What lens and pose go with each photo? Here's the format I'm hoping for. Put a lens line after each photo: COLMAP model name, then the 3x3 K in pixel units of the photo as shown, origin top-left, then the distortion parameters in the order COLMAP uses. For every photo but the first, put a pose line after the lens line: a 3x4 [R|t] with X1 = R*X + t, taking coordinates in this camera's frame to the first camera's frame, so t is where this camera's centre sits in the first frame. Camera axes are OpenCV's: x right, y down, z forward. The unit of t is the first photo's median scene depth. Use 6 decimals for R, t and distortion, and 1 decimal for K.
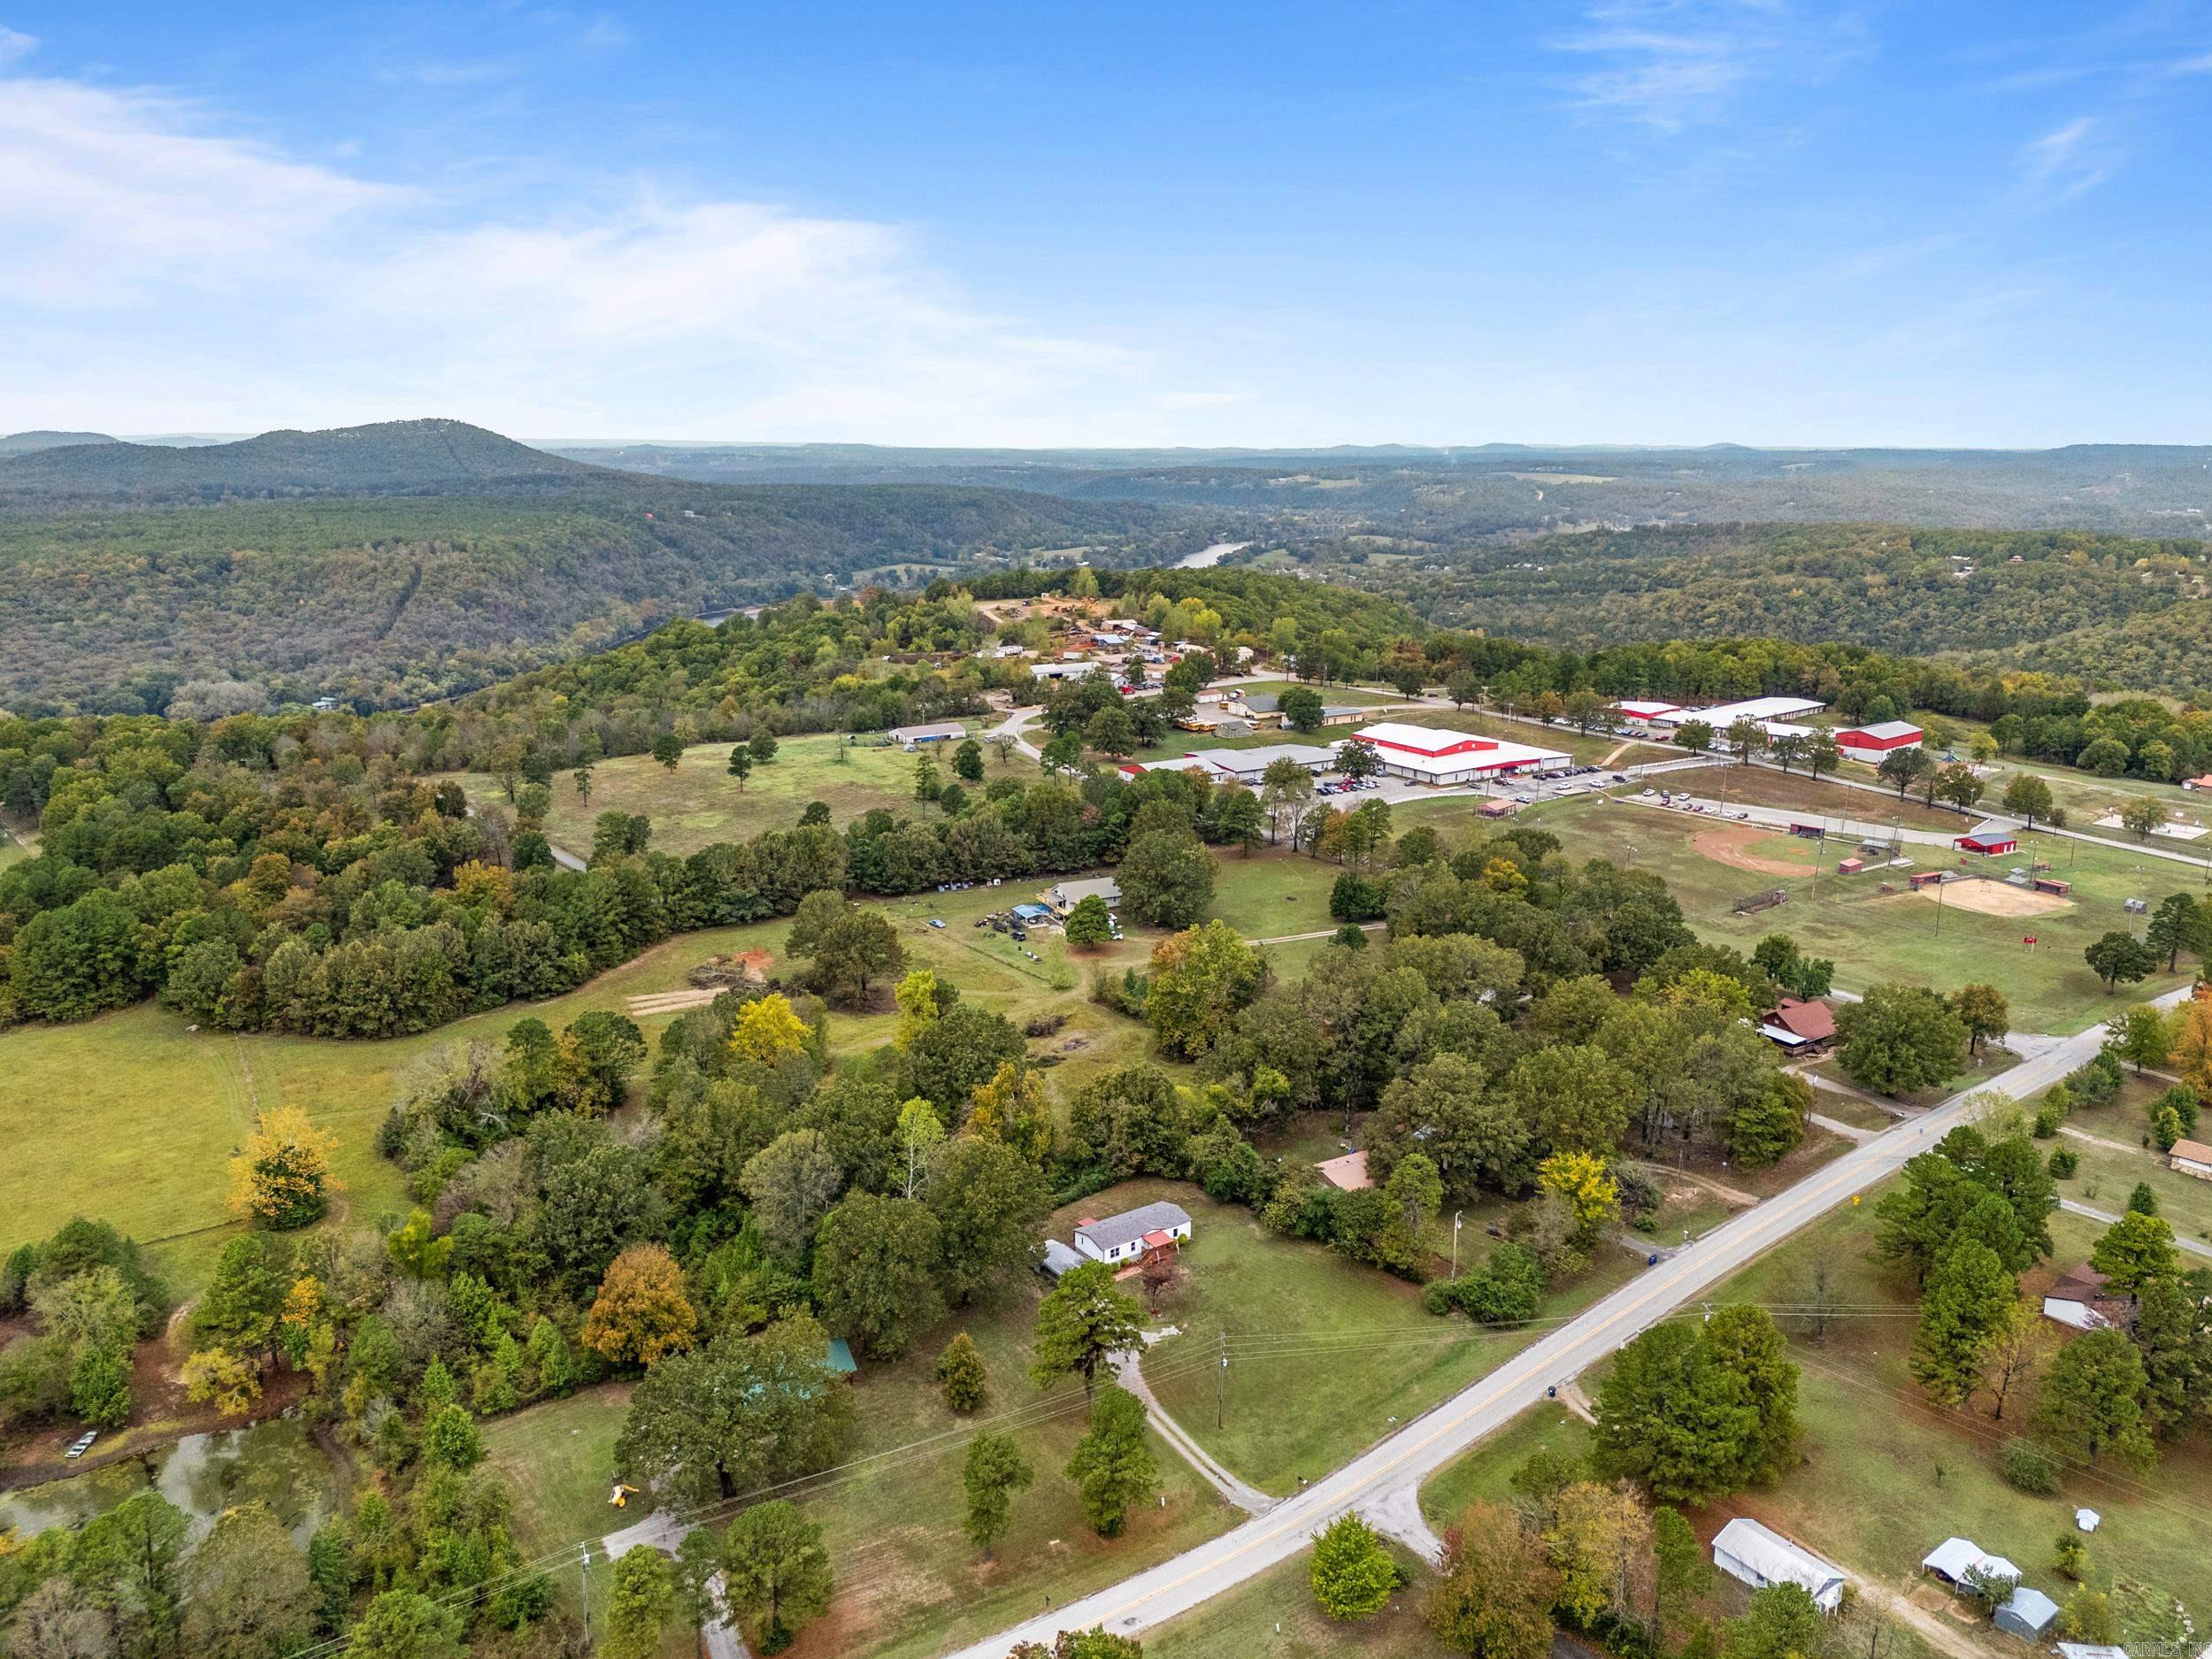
lens RADIAL K [[1646.0, 0, 1131.3], [0, 1646.0, 818.5], [0, 0, 1]] dist [0.067491, -0.066547]
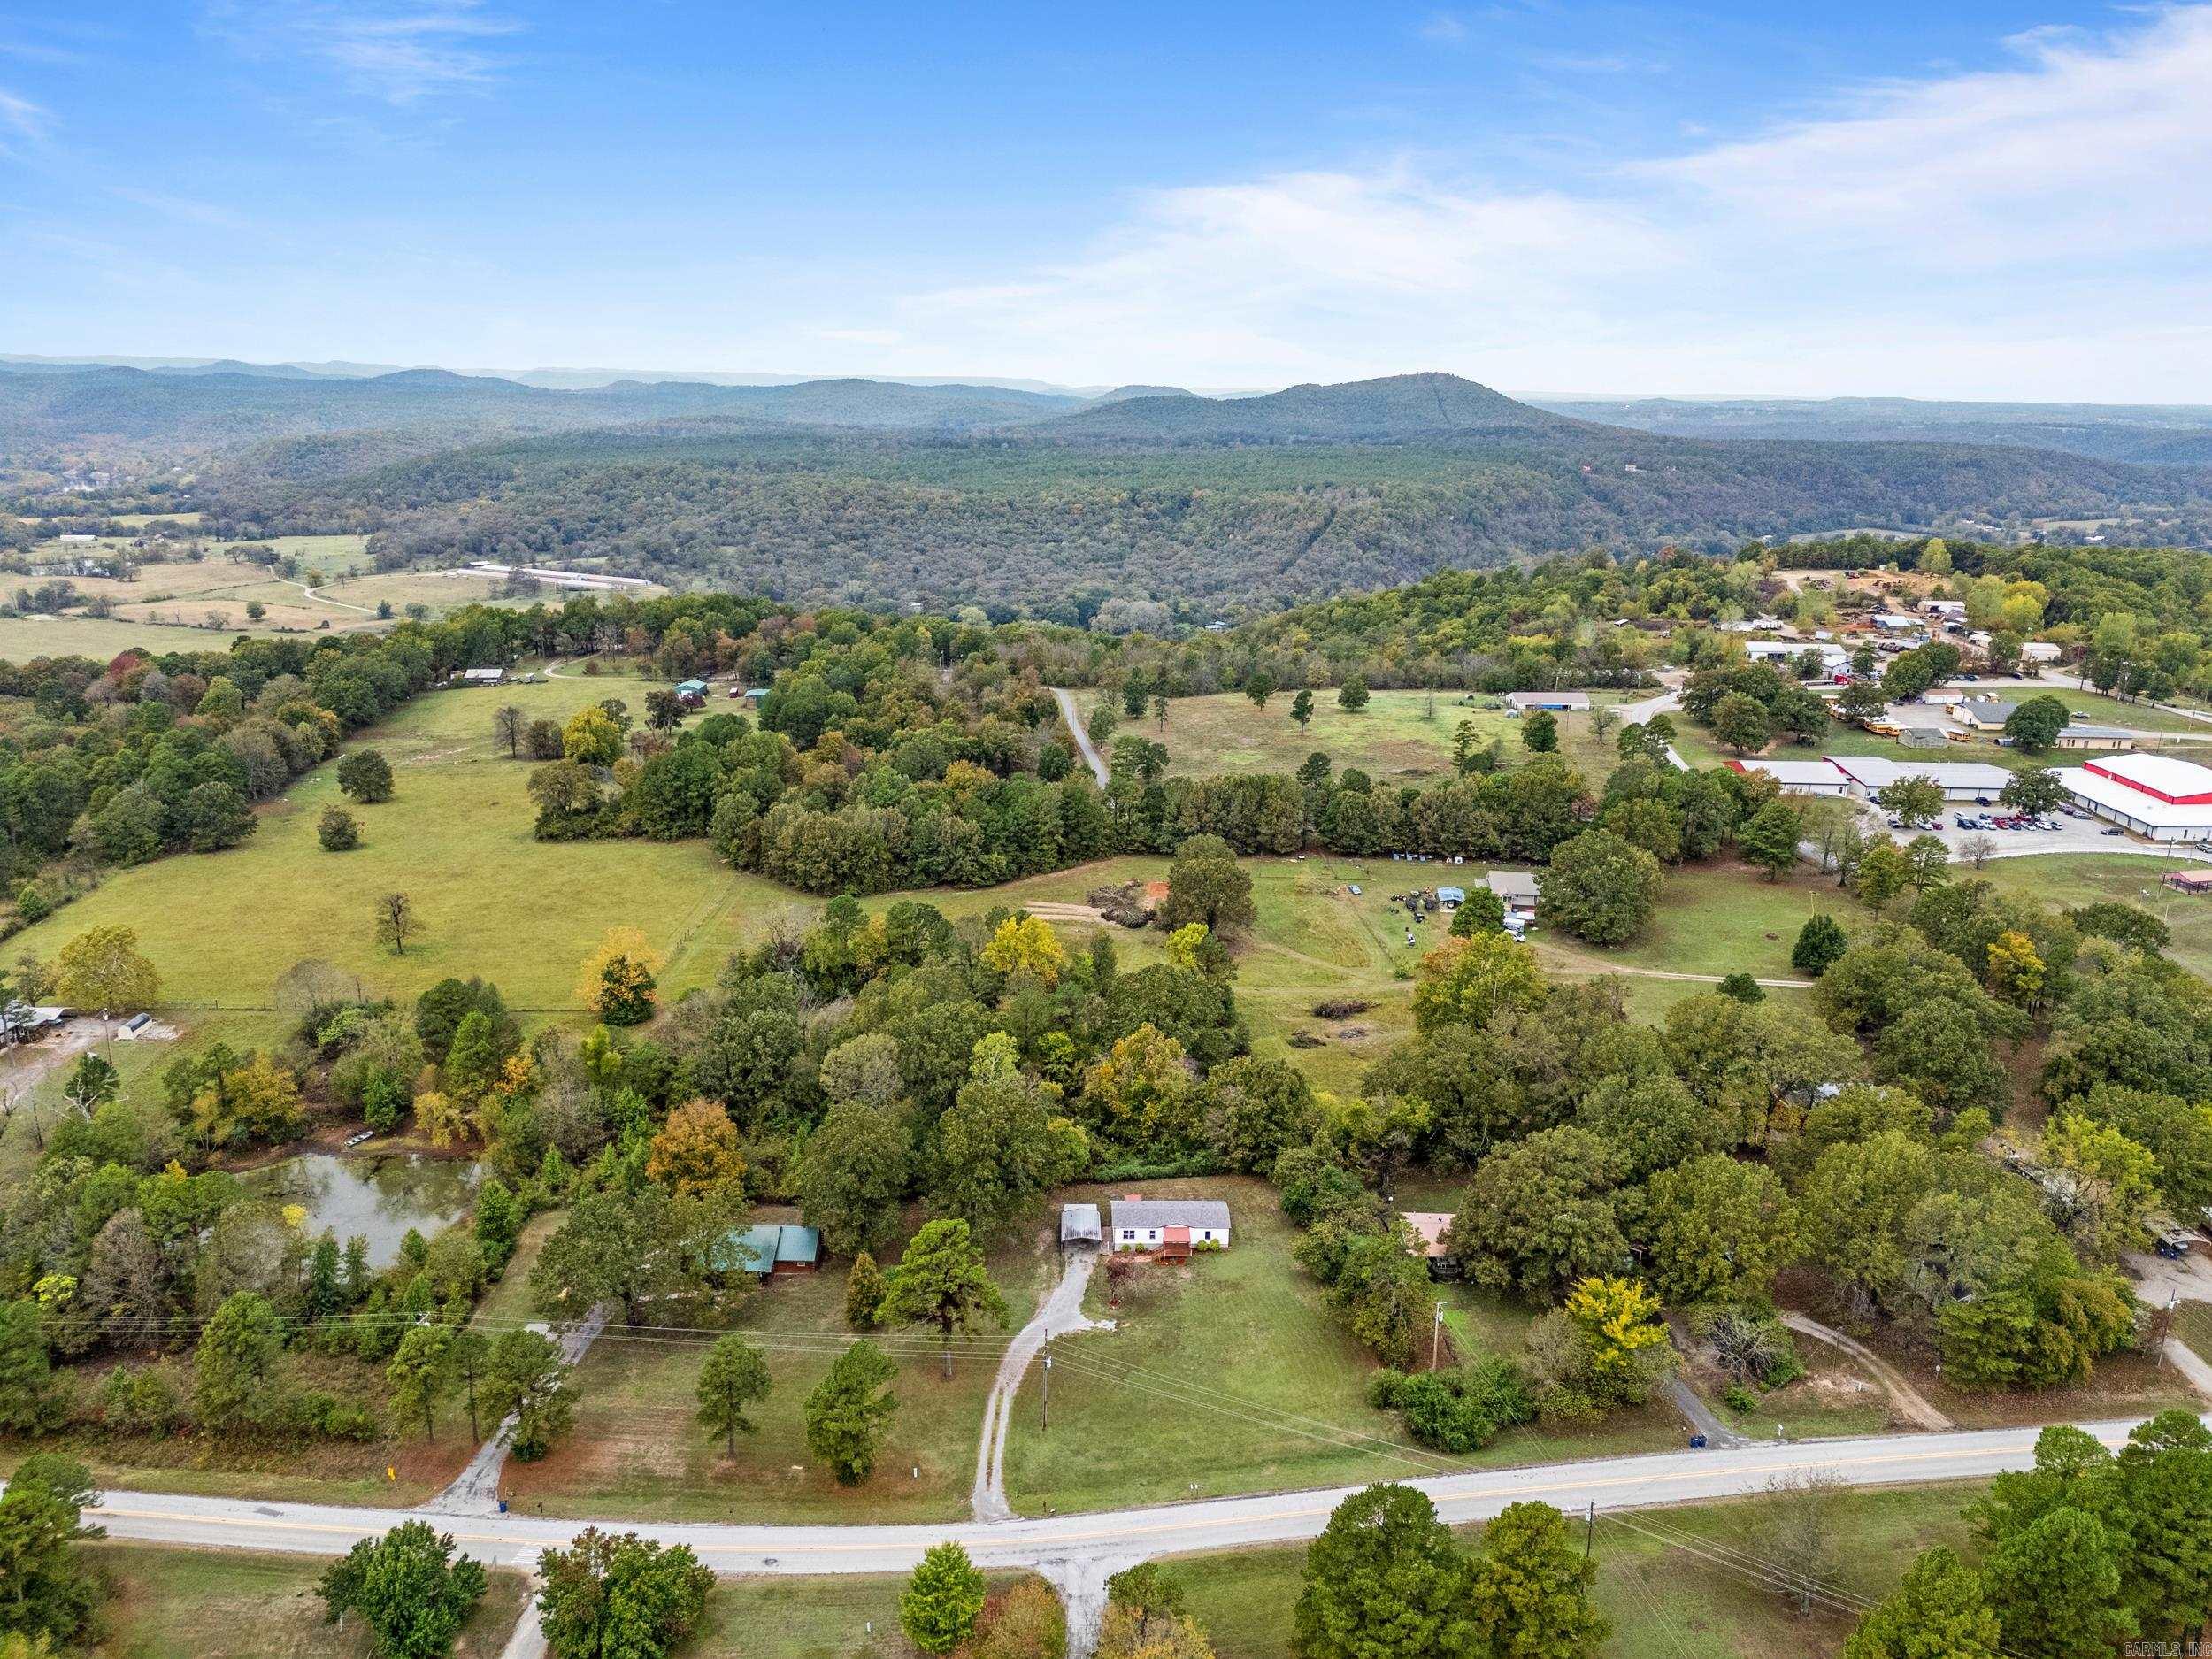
lens RADIAL K [[1616.7, 0, 1106.0], [0, 1616.7, 829.5], [0, 0, 1]] dist [0.080345, -0.082483]
pose [[0.824218, 0.155348, -0.544547, 0.201246], [-0.135285, 0.987807, 0.077035, -0.018052], [0.549875, 0.010175, 0.835185, 0.088671]]
